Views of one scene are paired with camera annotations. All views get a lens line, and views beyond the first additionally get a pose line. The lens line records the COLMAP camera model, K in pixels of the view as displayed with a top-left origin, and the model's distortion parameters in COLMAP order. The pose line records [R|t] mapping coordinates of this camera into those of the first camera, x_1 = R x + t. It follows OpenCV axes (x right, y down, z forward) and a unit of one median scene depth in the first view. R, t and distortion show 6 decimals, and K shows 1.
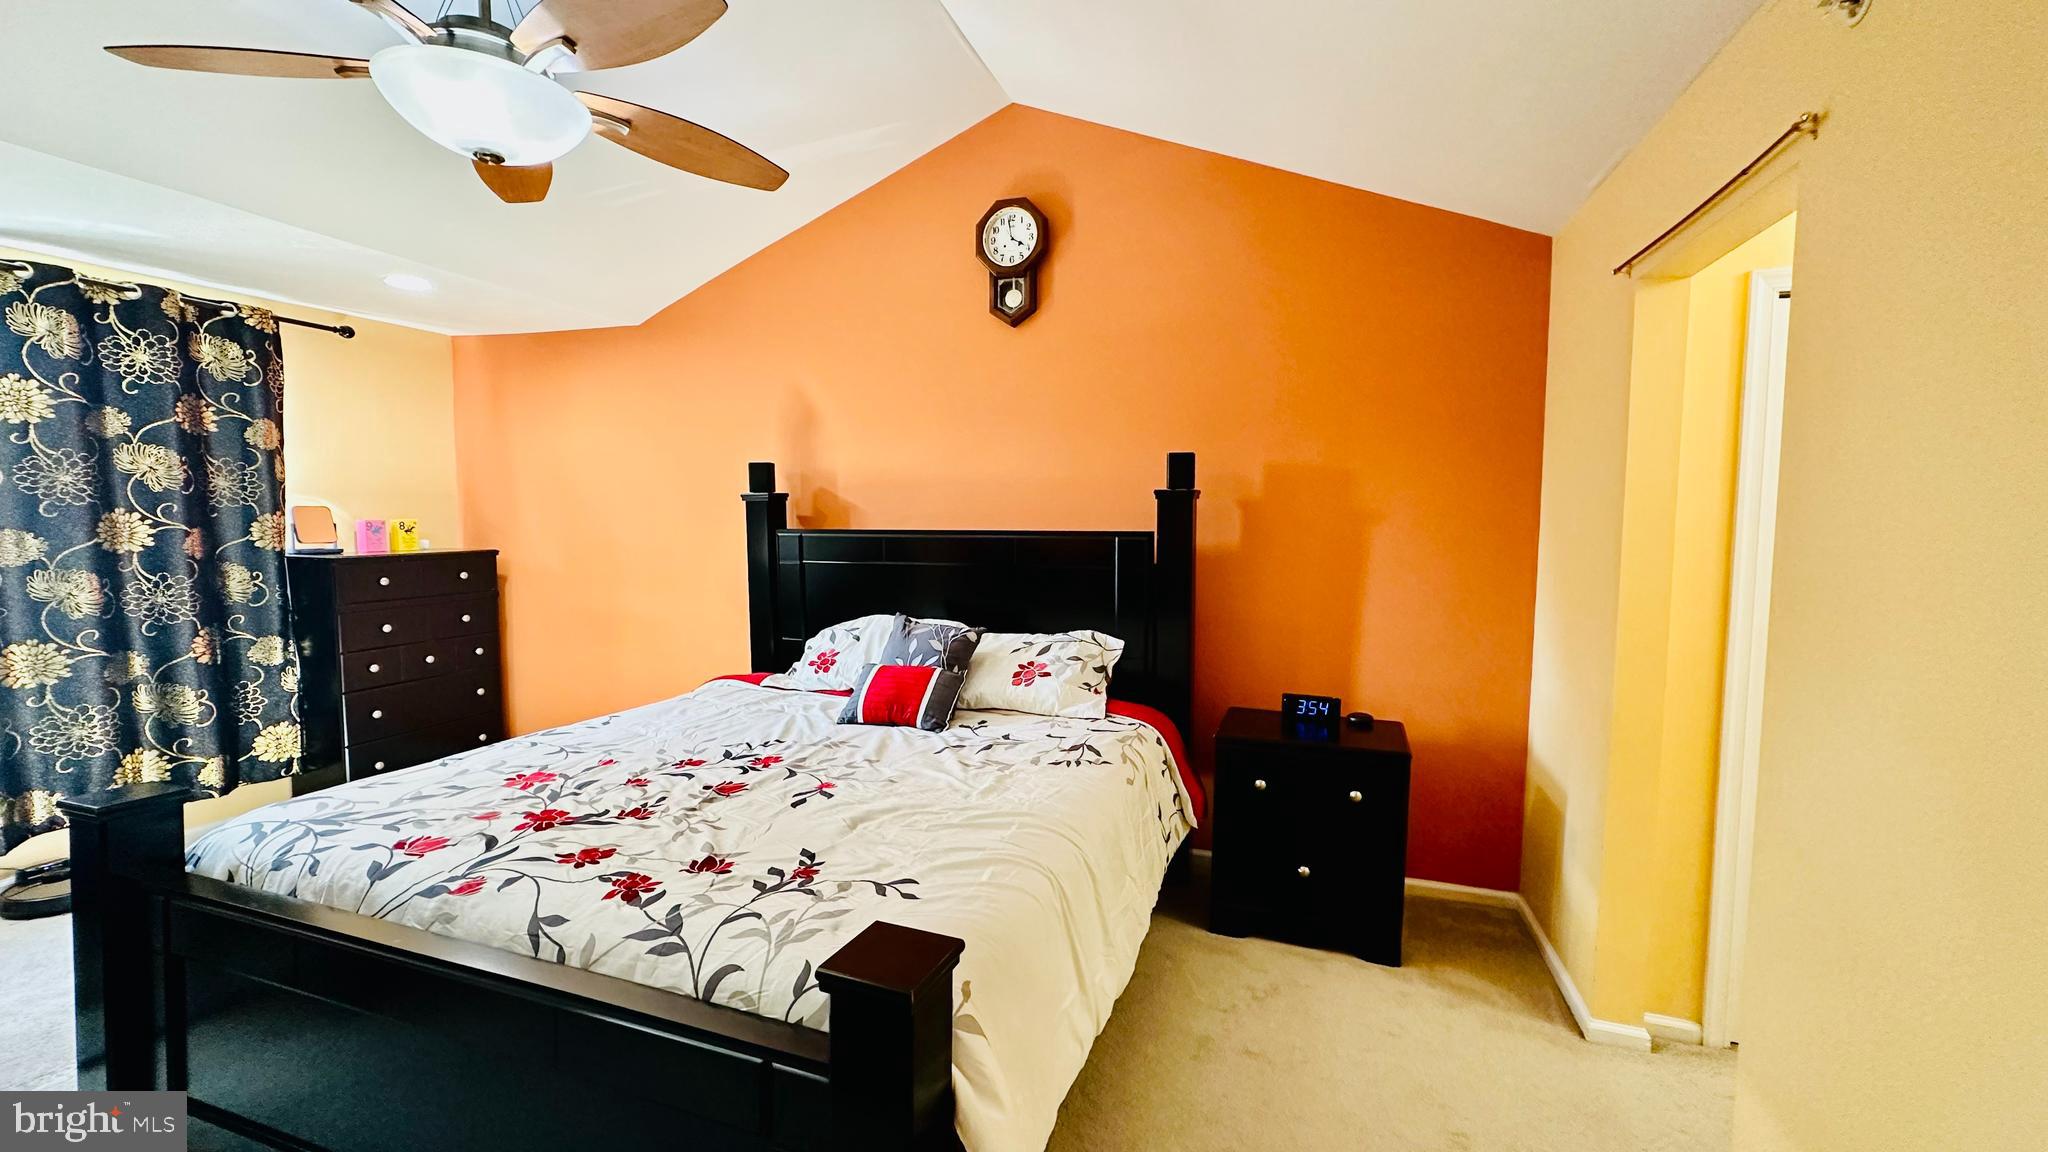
lens RADIAL K [[814.1, 0, 1023.0], [0, 814.1, 561.8], [0, 0, 1]] dist [0.000077, -0.000486]
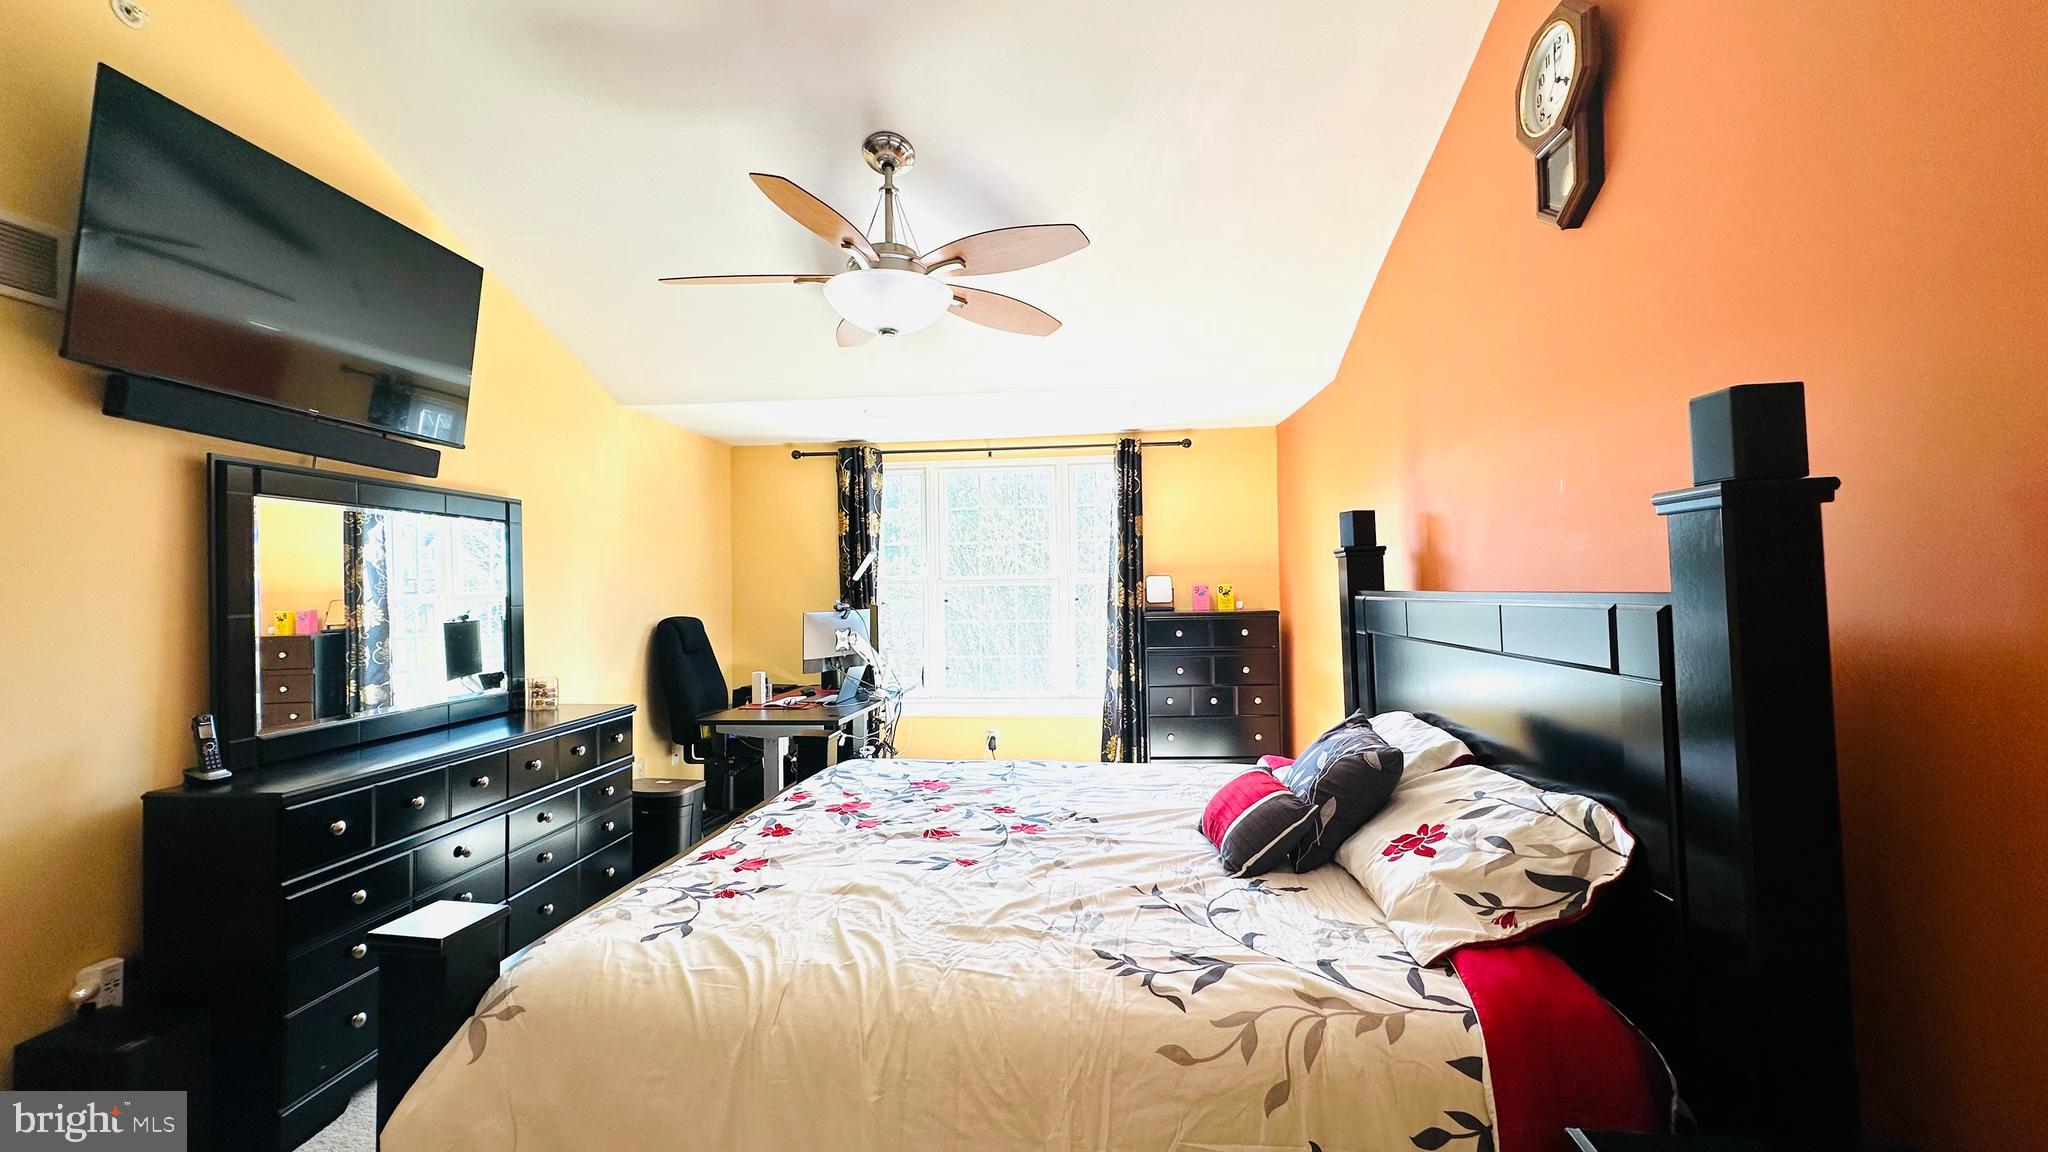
lens RADIAL K [[814.1, 0, 1027.5], [0, 814.1, 572.6], [0, 0, 1]] dist [0.000077, -0.000486]
pose [[0.232132, -0.027037, -0.972308, 0.634186], [-0.034439, 0.998758, -0.035995, -0.026991], [0.972074, 0.041841, 0.230913, 0.752650]]
